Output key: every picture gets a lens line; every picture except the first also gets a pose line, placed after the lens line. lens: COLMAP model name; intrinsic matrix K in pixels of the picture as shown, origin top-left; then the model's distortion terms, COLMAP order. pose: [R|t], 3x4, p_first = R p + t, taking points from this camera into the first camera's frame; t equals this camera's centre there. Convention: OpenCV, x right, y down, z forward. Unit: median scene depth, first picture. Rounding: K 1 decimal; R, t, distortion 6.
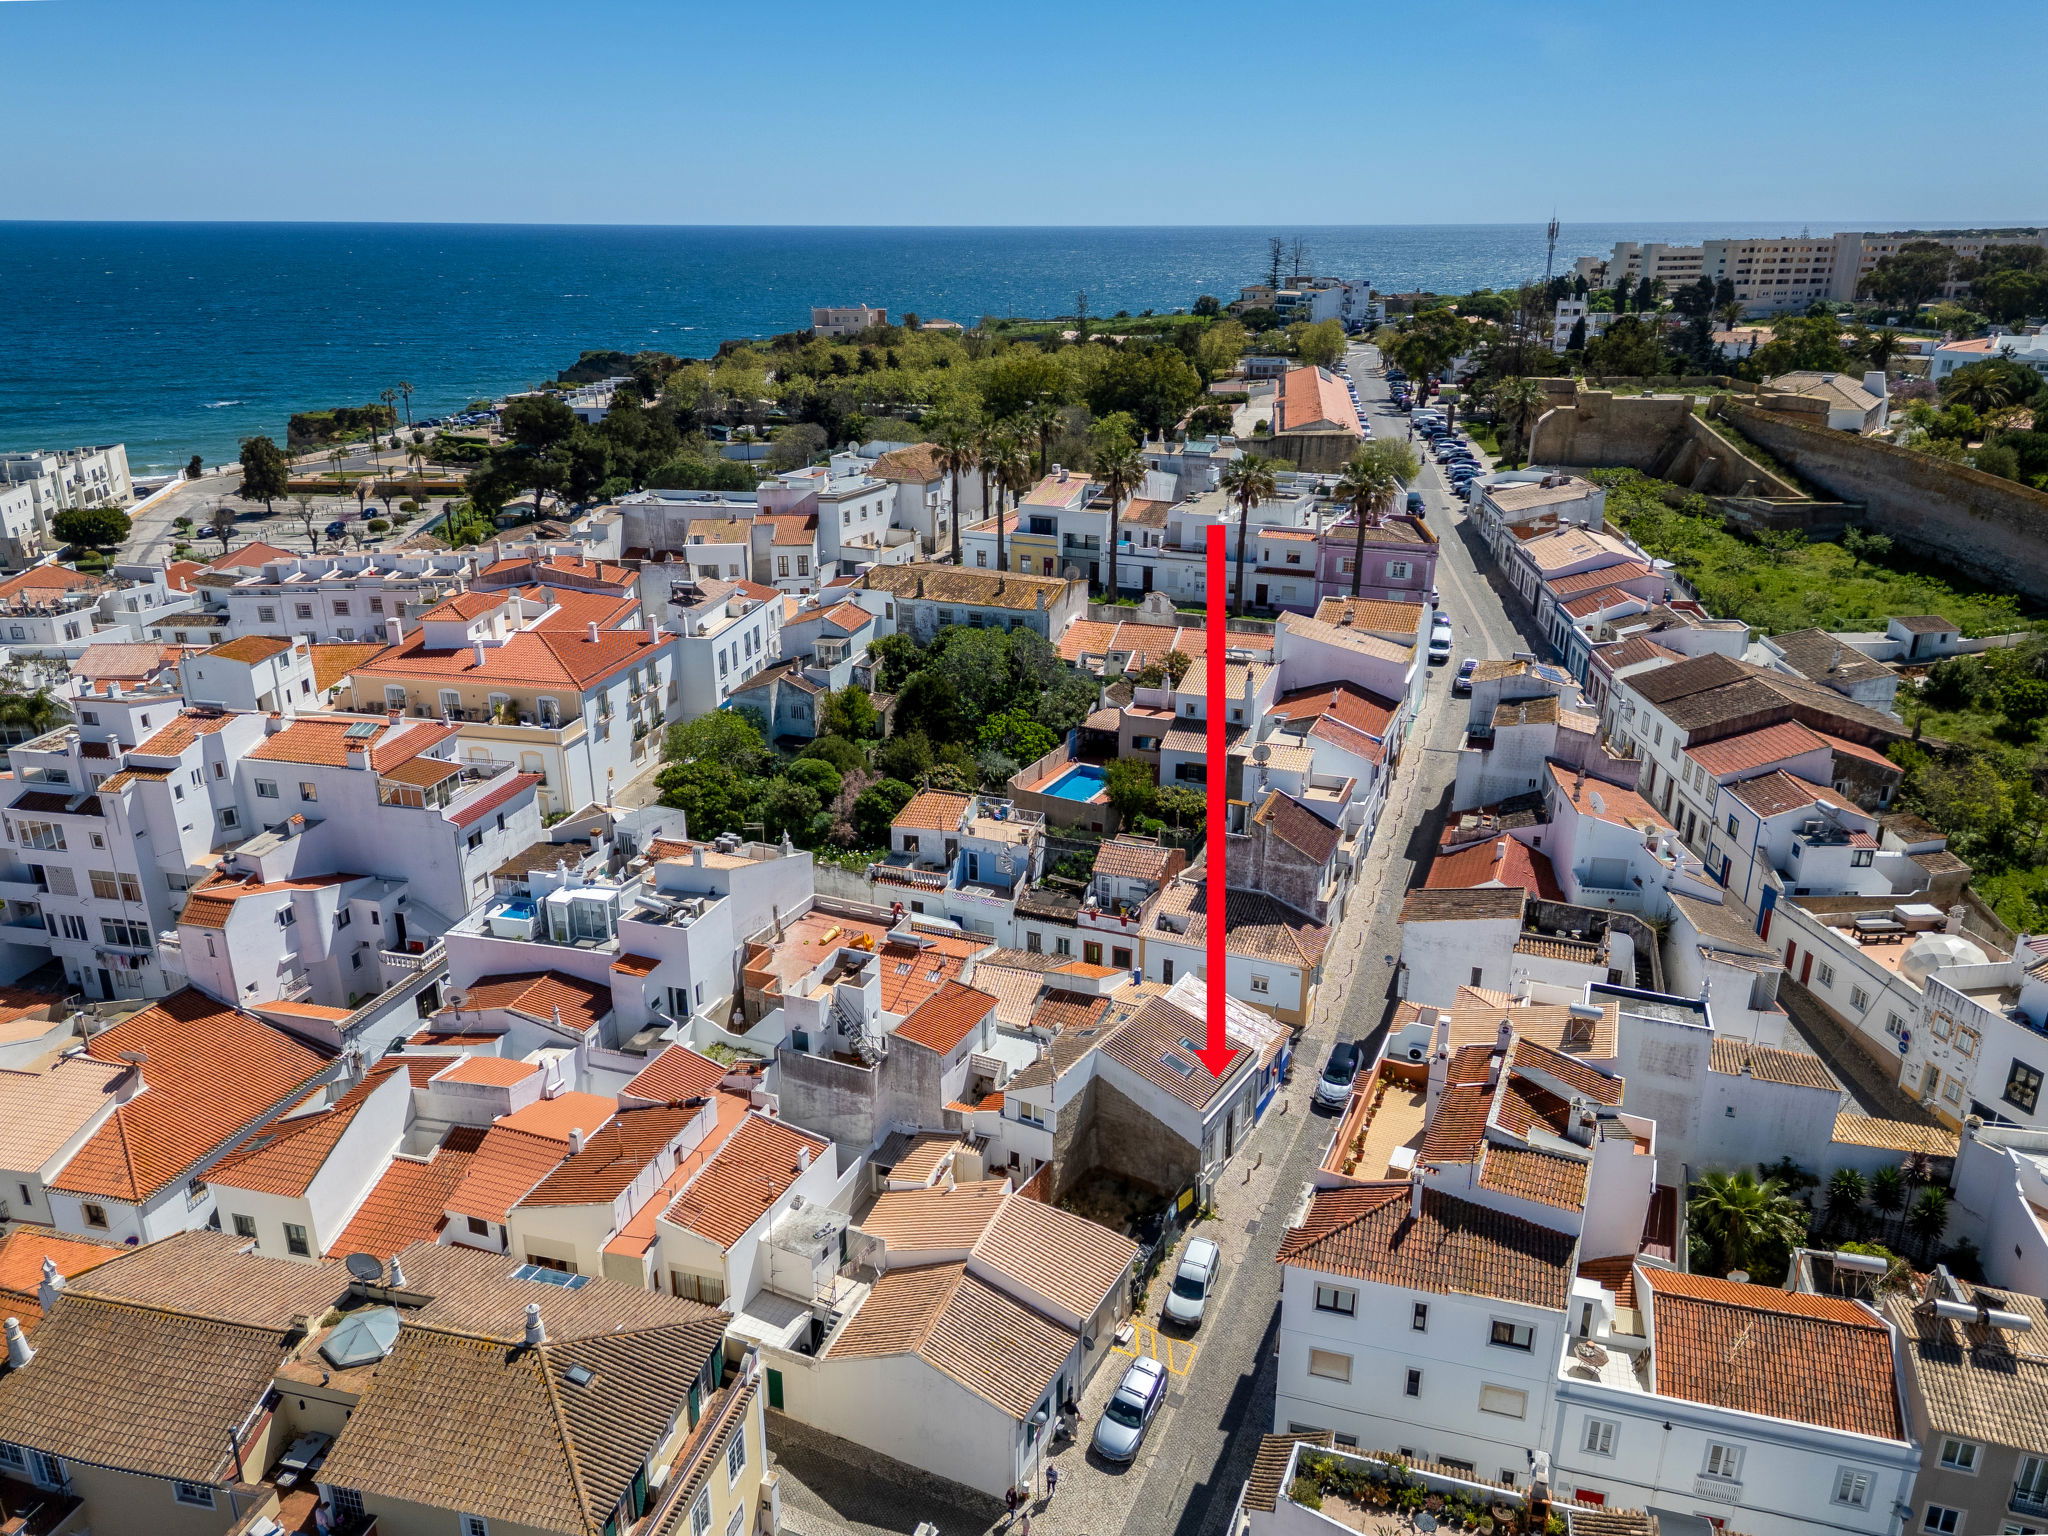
lens RADIAL K [[1464.8, 0, 1024.0], [0, 1464.8, 768.0], [0, 0, 1]] dist [0.081091, -0.079500]
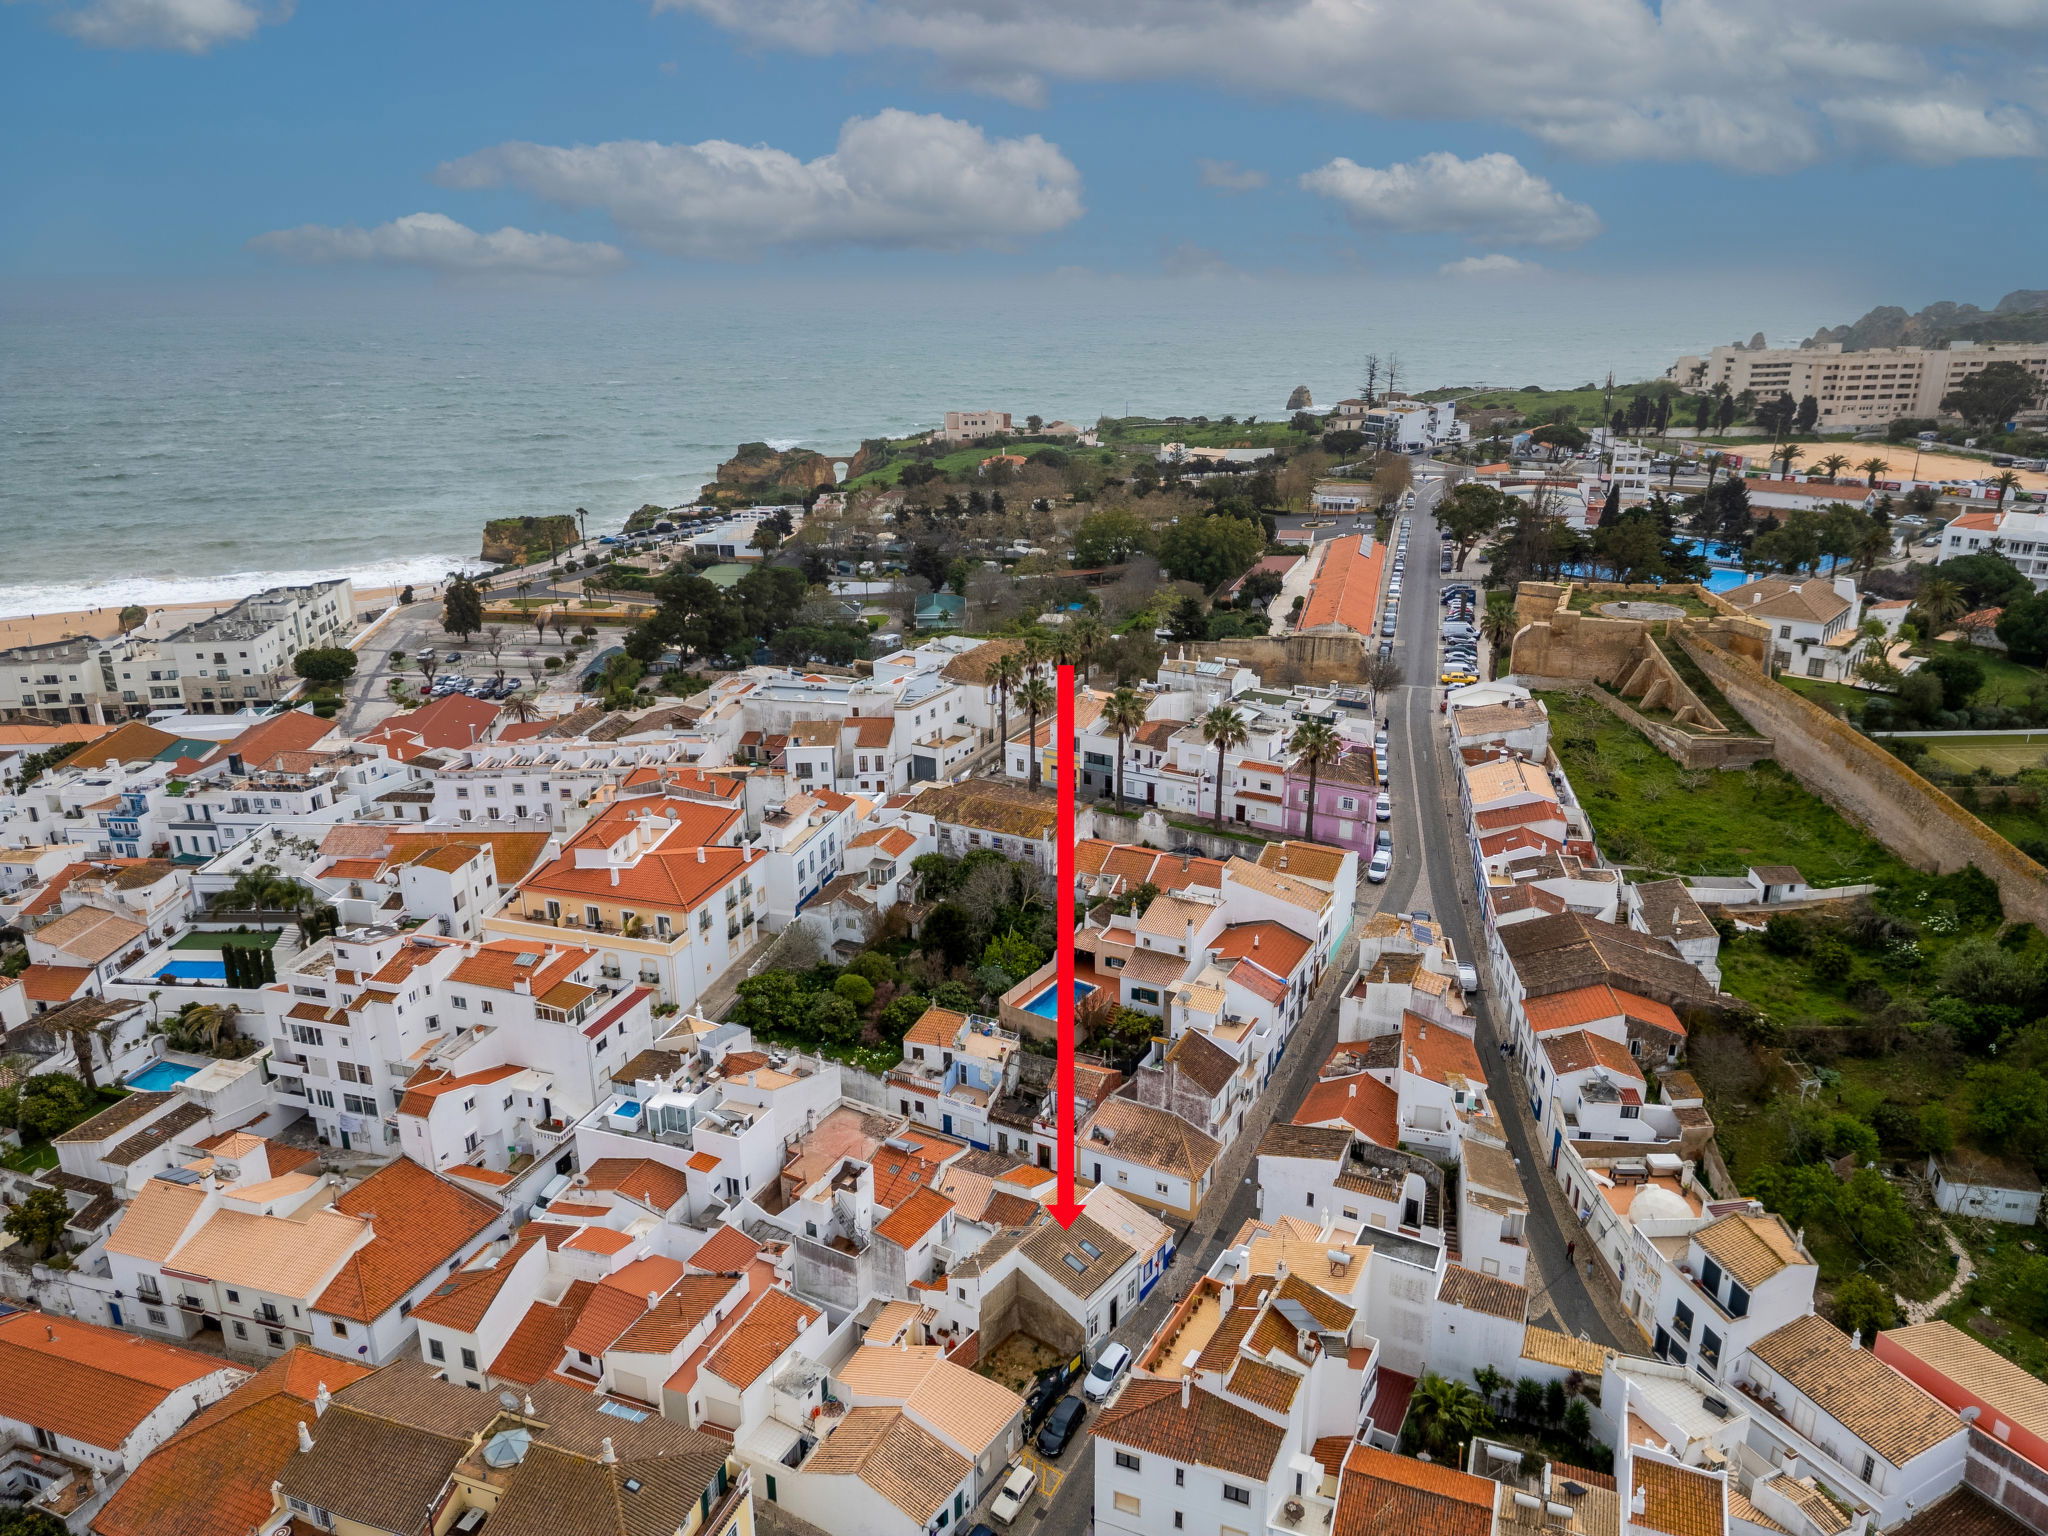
lens RADIAL K [[1431.1, 0, 1024.0], [0, 1431.1, 768.0], [0, 0, 1]] dist [0.079583, -0.082484]
pose [[0.995113, 0.023927, -0.095796, 0.139590], [-0.025382, 0.999580, -0.013998, -0.195920], [0.095421, 0.016361, 0.995303, -0.297694]]
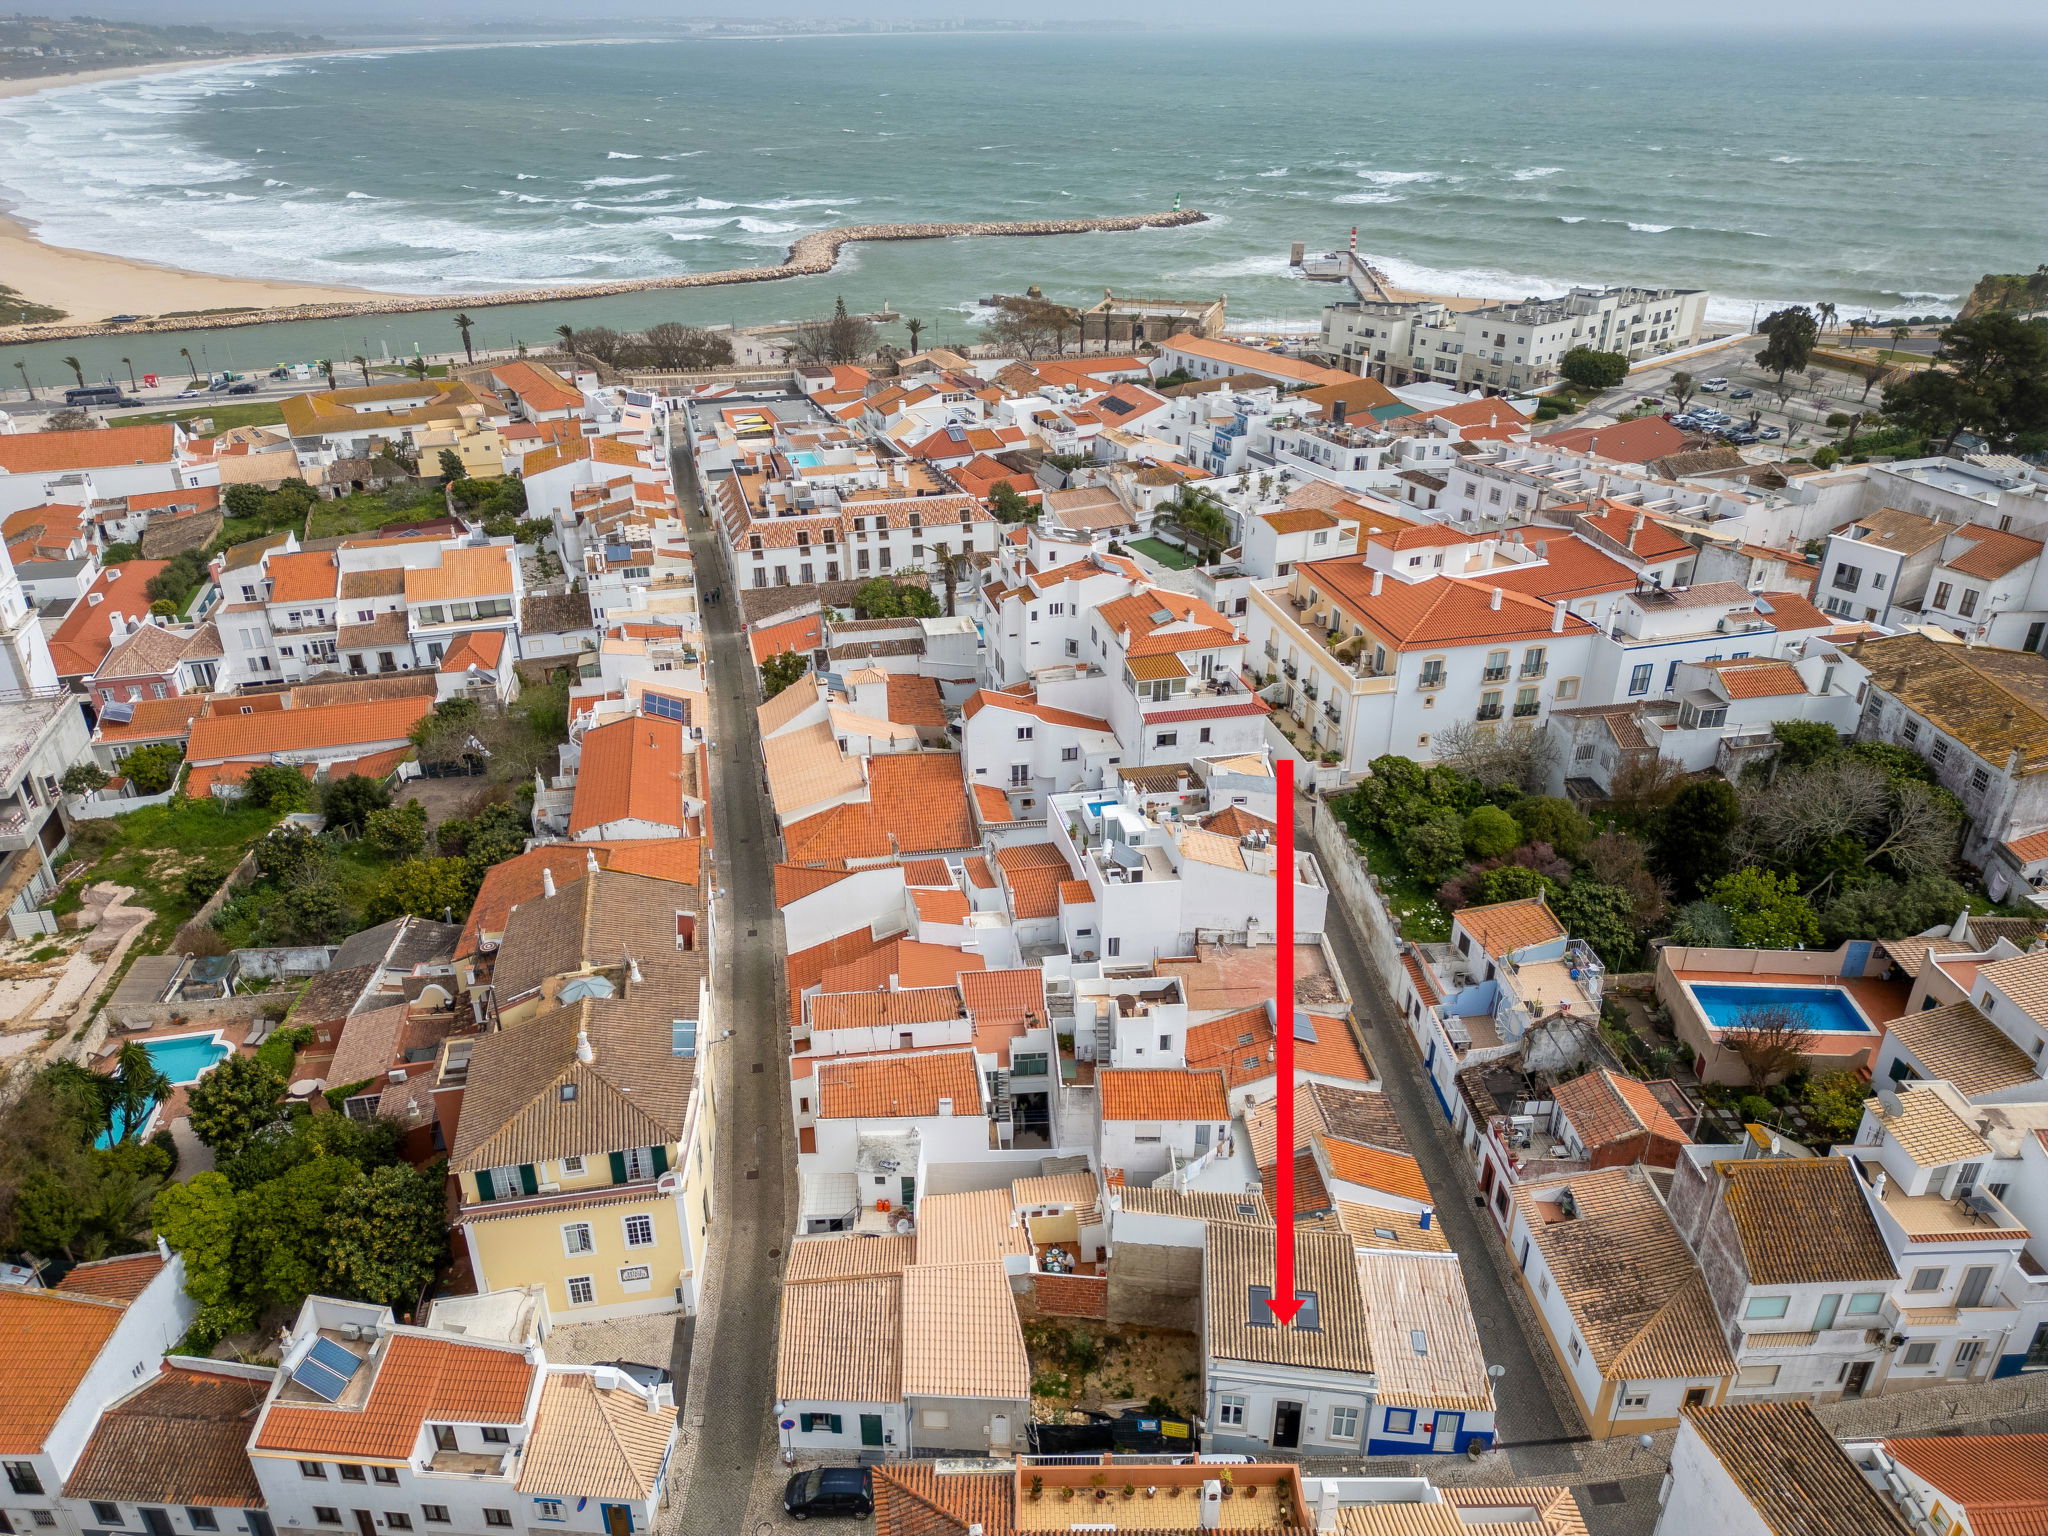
lens RADIAL K [[1431.1, 0, 1024.0], [0, 1431.1, 768.0], [0, 0, 1]] dist [0.079583, -0.082484]
pose [[0.428656, 0.413580, -0.803247, 0.455854], [-0.312016, 0.902136, 0.297988, -0.217073], [0.847880, 0.122891, 0.515750, 0.337826]]
